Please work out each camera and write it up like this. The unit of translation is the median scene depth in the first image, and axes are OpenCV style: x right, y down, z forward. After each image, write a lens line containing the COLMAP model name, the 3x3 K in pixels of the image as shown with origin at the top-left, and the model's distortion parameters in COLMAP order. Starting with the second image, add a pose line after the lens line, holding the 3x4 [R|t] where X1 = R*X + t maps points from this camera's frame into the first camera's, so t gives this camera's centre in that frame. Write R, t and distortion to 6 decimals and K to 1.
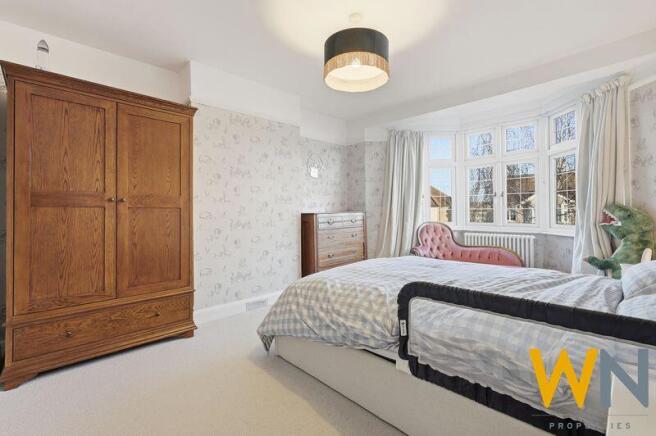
lens RADIAL K [[292.0, 0, 333.6], [0, 292.0, 216.2], [0, 0, 1]] dist [0.002330, 0.000023]
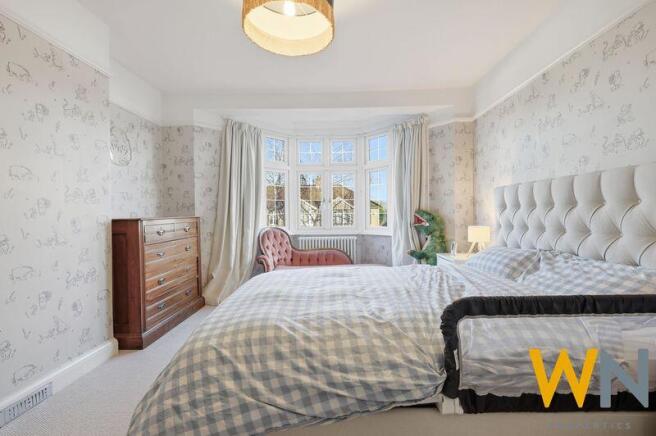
lens RADIAL K [[292.0, 0, 333.6], [0, 292.0, 216.2], [0, 0, 1]] dist [0.002330, 0.000023]
pose [[0.718014, -0.002699, 0.696023, -0.213049], [0.015962, 0.999793, -0.012589, -0.001059], [-0.695846, 0.020149, 0.717909, 0.250275]]
